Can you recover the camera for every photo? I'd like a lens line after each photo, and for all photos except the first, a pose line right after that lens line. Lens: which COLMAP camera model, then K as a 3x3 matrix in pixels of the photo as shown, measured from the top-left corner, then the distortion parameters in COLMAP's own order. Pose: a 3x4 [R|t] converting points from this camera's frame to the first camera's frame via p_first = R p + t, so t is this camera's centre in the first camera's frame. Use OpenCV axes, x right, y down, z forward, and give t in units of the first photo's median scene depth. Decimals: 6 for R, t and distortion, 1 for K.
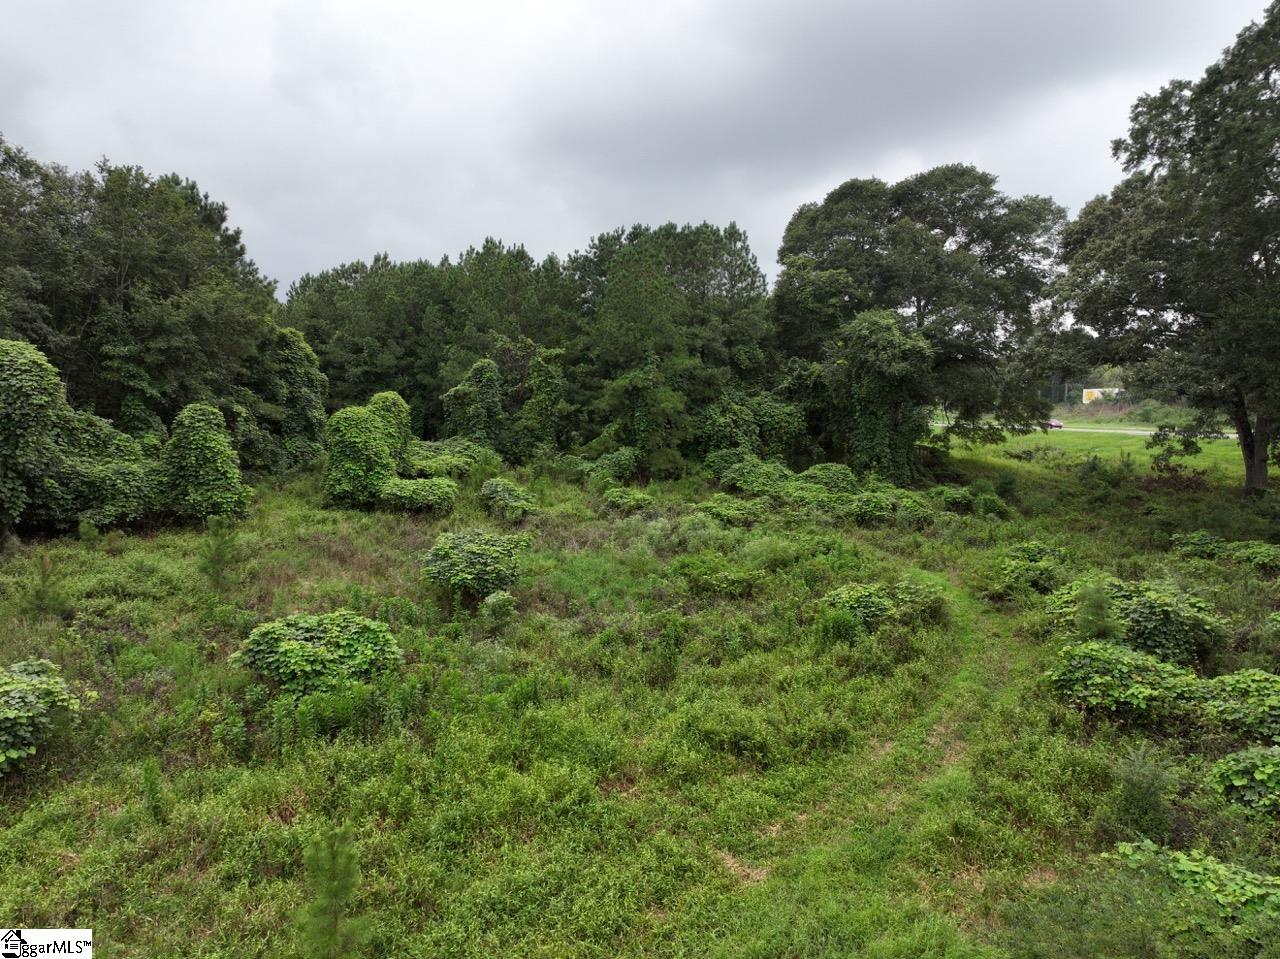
lens RADIAL K [[895.7, 0, 640.0], [0, 895.7, 479.5], [0, 0, 1]] dist [0.006082, 0.006078]
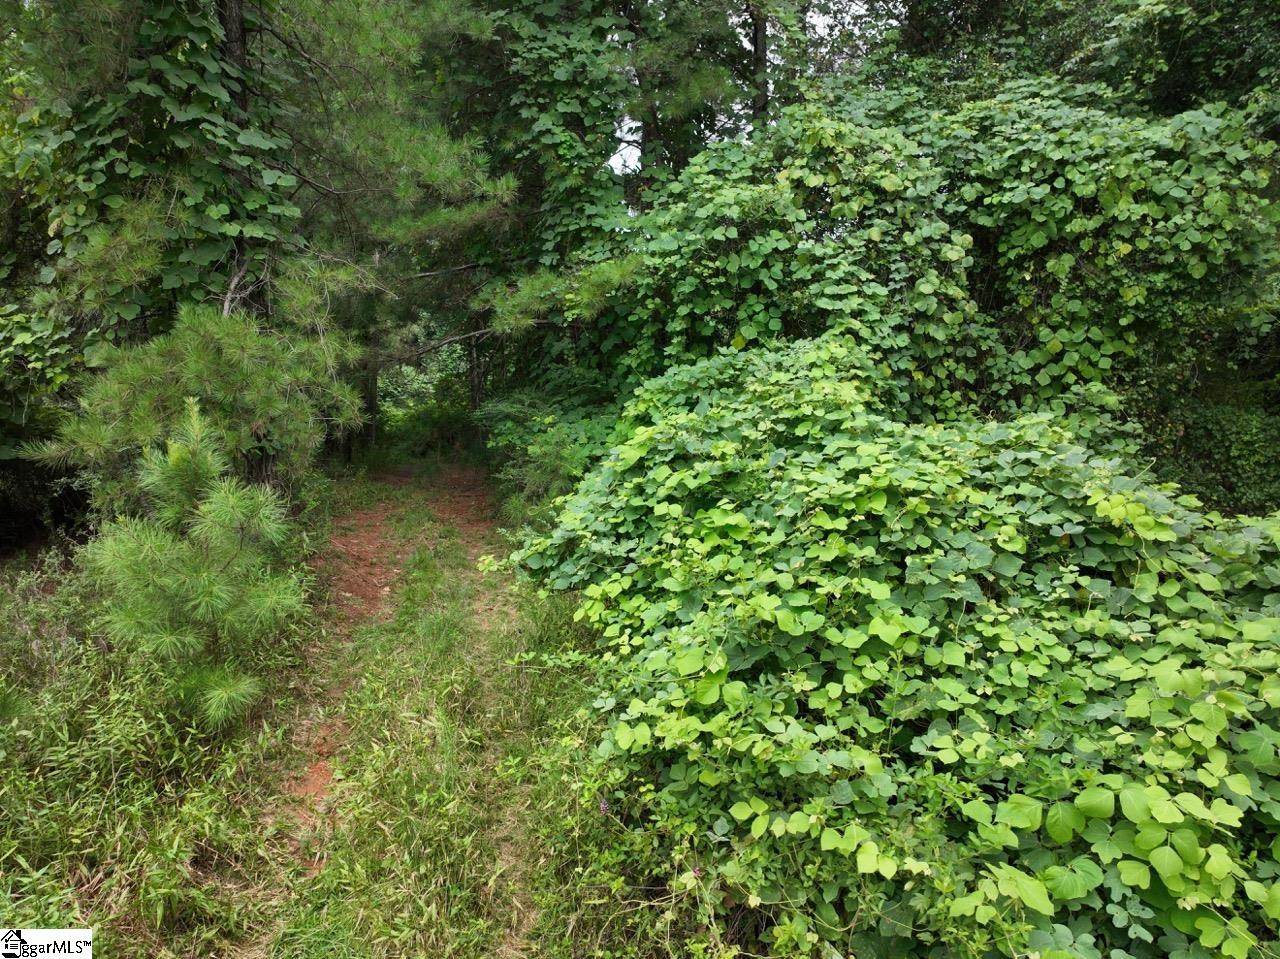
lens RADIAL K [[895.7, 0, 640.0], [0, 895.7, 479.5], [0, 0, 1]] dist [0.006082, 0.006078]
pose [[0.936080, 0.025980, -0.350827, 0.135284], [-0.030402, 0.999512, -0.007103, -0.006997], [0.350472, 0.017315, 0.936413, 0.812482]]
